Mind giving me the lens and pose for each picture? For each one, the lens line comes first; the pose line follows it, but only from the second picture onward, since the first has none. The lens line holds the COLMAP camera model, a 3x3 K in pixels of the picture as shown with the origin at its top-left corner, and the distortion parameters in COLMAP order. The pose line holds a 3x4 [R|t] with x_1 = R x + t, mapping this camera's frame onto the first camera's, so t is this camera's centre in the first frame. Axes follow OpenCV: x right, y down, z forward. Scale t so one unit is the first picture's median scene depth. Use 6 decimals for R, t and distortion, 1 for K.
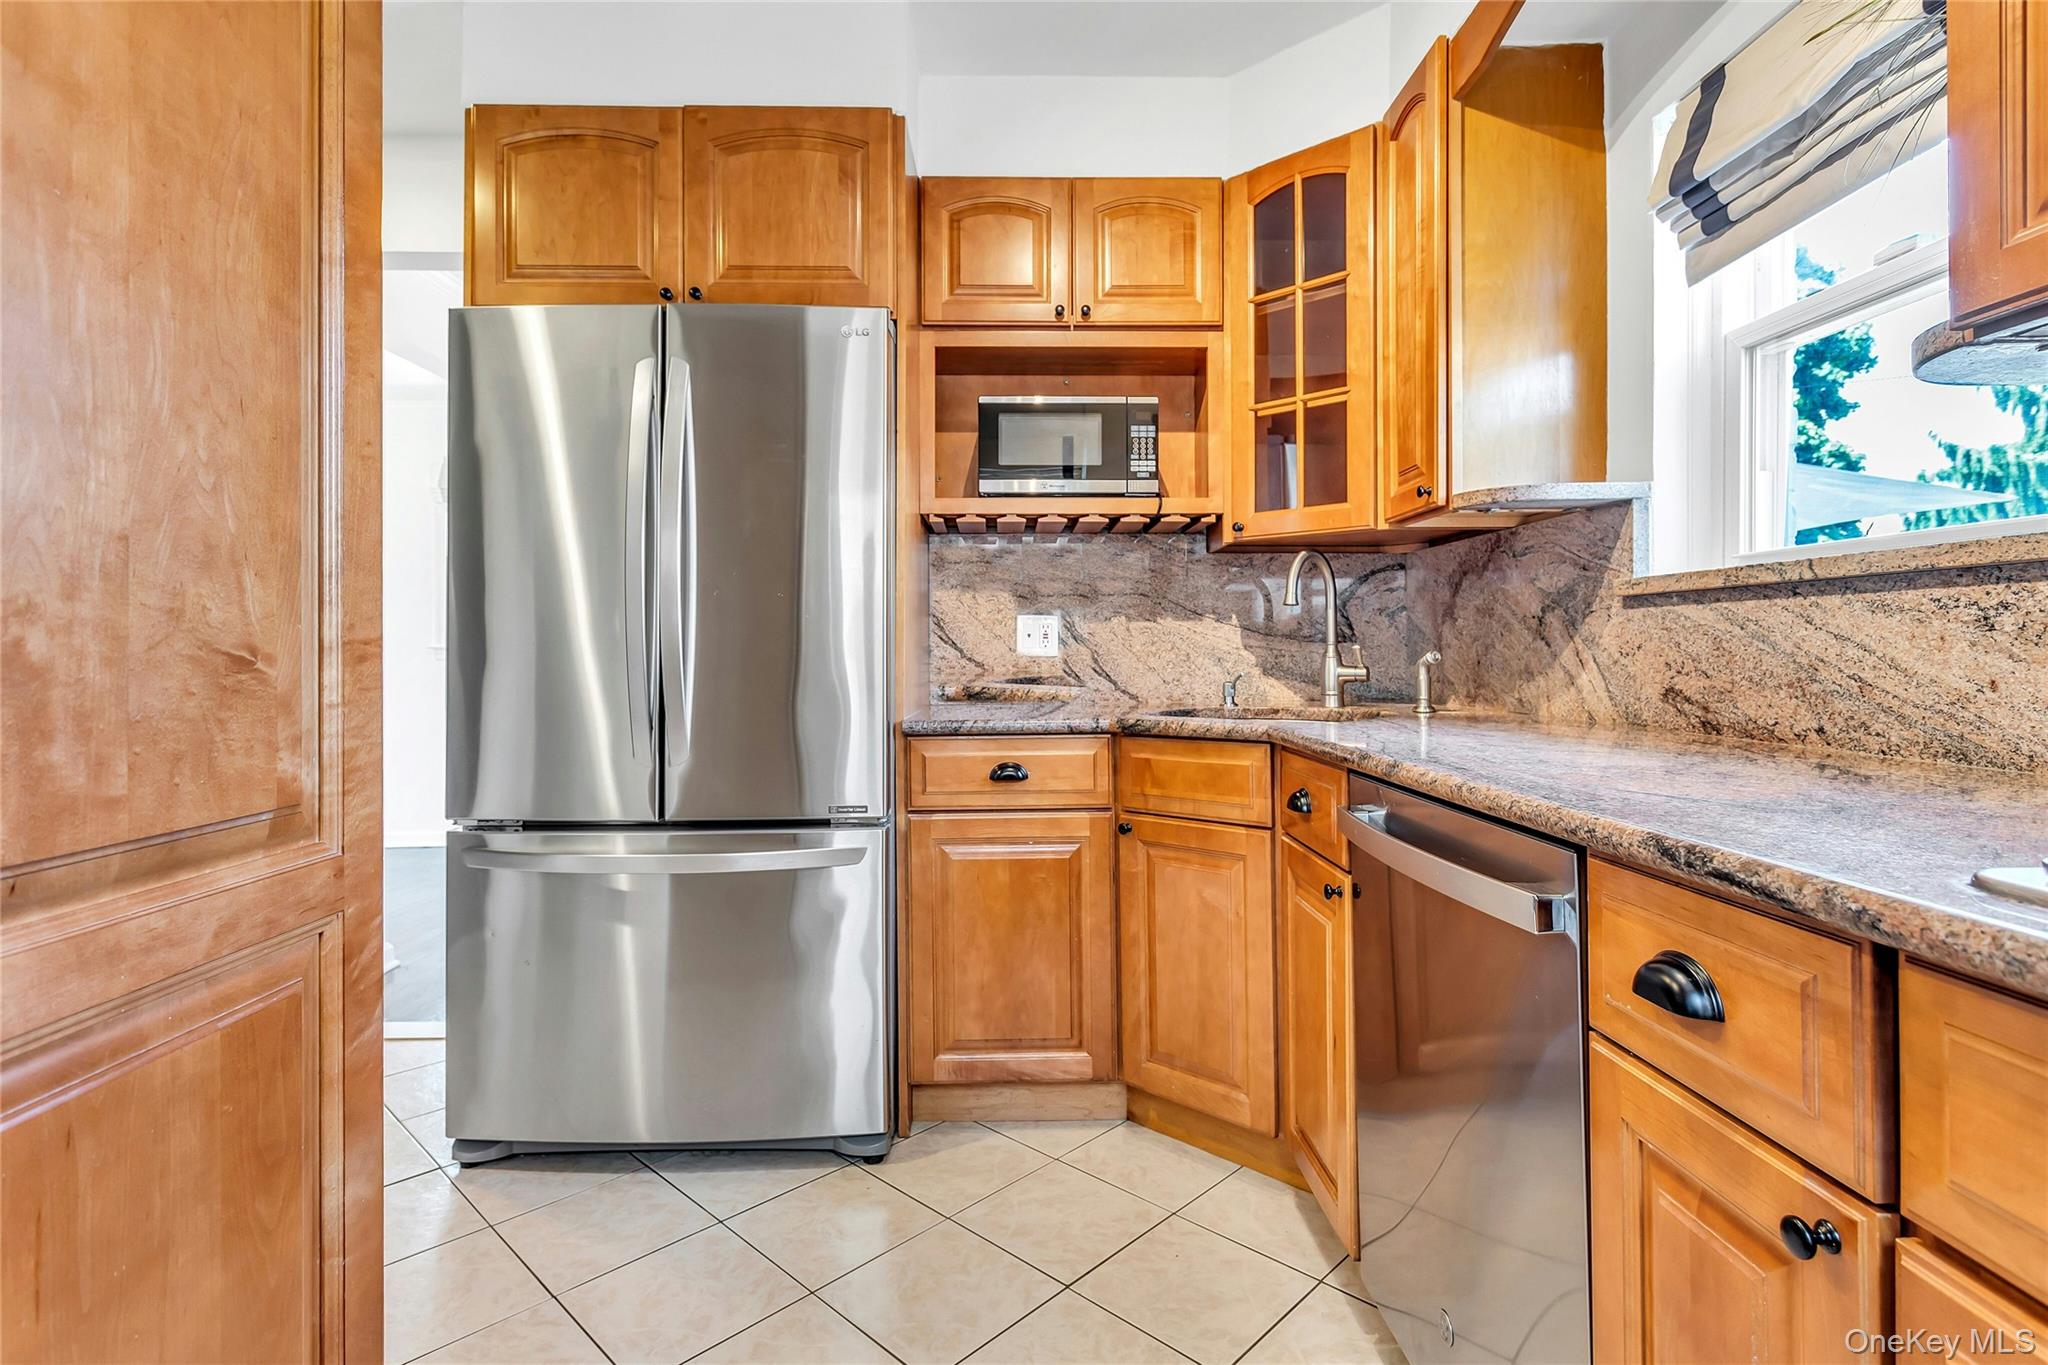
lens RADIAL K [[1004.5, 0, 1026.5], [0, 1004.5, 670.9], [0, 0, 1]] dist [-0.000797, -0.000047]
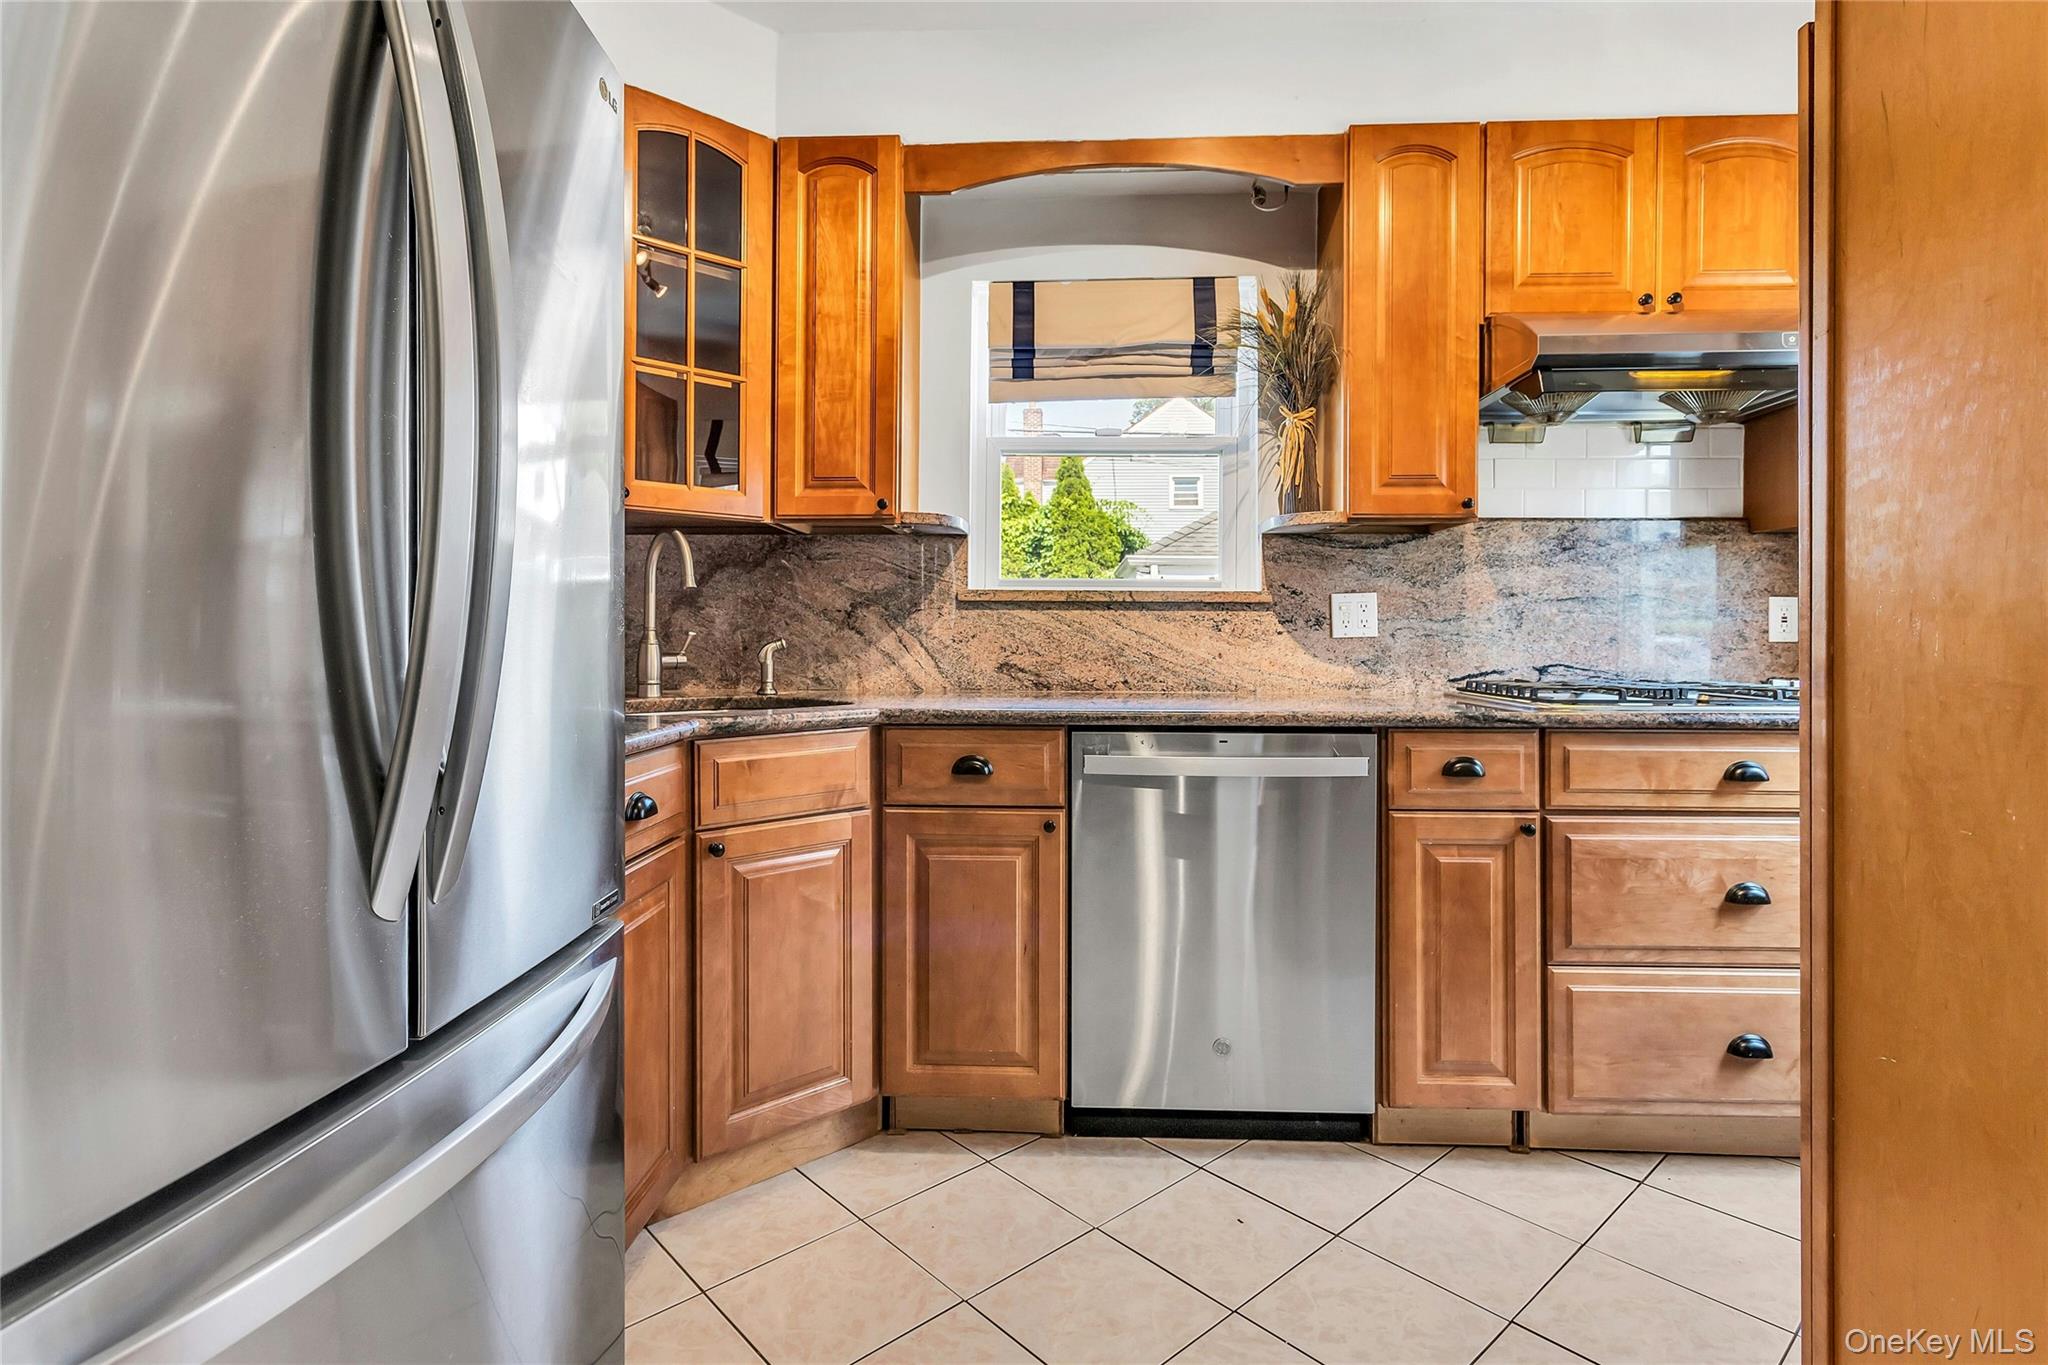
lens RADIAL K [[1004.5, 0, 1035.2], [0, 1004.5, 638.1], [0, 0, 1]] dist [-0.000797, -0.000047]
pose [[0.065761, 0.007396, 0.997808, -0.882011], [0.014029, 0.999867, -0.008336, -0.007801], [-0.997737, 0.014546, 0.065648, 0.838915]]
